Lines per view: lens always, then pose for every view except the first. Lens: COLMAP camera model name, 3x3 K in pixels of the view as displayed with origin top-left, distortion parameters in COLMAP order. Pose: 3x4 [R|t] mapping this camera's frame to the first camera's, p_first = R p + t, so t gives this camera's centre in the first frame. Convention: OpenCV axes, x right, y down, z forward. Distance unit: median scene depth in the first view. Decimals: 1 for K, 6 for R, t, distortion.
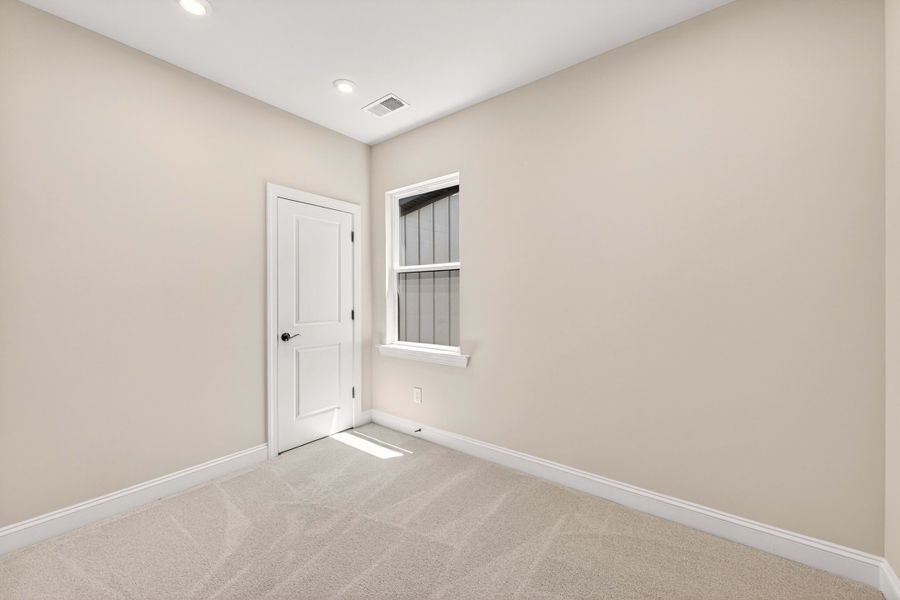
lens RADIAL K [[355.2, 0, 453.8], [0, 355.2, 300.9], [0, 0, 1]] dist [0.002387, -0.001647]
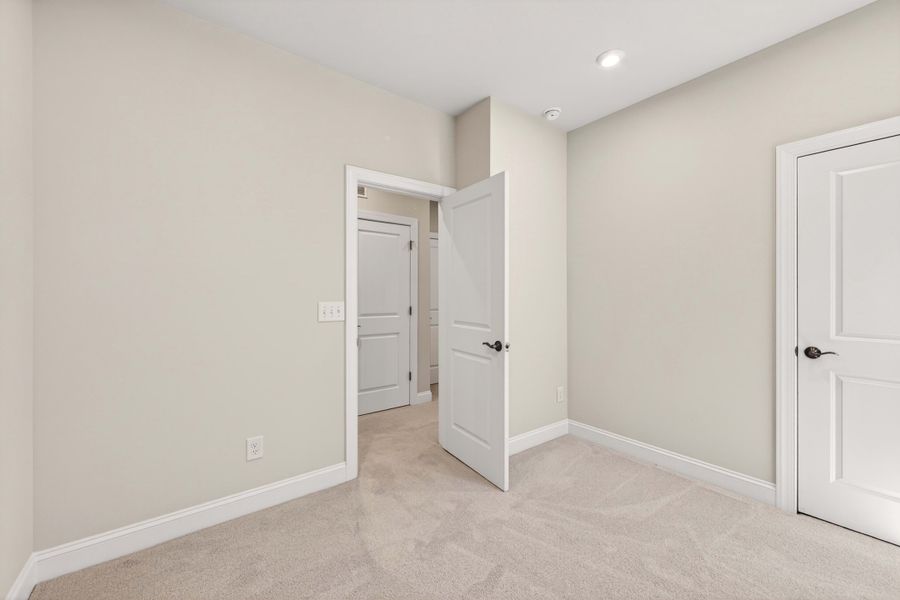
lens RADIAL K [[355.2, 0, 455.5], [0, 355.2, 299.1], [0, 0, 1]] dist [0.002387, -0.001647]
pose [[-0.279679, 0.008197, -0.960058, 0.408407], [-0.000196, 0.999963, 0.008595, -0.009882], [0.960093, 0.002592, -0.279667, 0.547147]]
